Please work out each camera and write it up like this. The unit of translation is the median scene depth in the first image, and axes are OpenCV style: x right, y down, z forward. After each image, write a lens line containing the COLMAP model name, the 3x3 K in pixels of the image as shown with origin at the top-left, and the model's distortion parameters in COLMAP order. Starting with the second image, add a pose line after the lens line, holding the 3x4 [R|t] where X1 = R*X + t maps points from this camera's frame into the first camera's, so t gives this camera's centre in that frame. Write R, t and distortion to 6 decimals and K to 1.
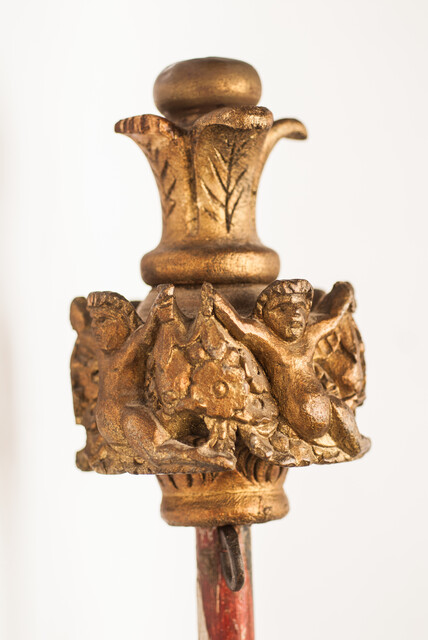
lens RADIAL K [[2146.4, 0, 216.4], [0, 2146.4, 315.1], [0, 0, 1]] dist [0.062257, 0.000000]
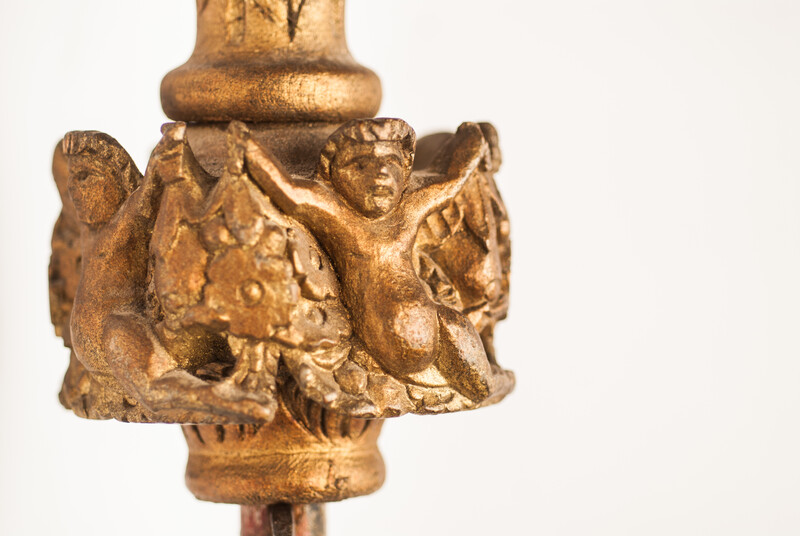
lens RADIAL K [[2683.0, 0, 399.0], [0, 2683.0, 269.2], [0, 0, 1]] dist [0.062257, 0.000000]
pose [[0.995161, 0.025532, -0.094882, 0.115067], [-0.020736, 0.998474, 0.051190, -0.012743], [0.096044, -0.048975, 0.994172, 0.221427]]
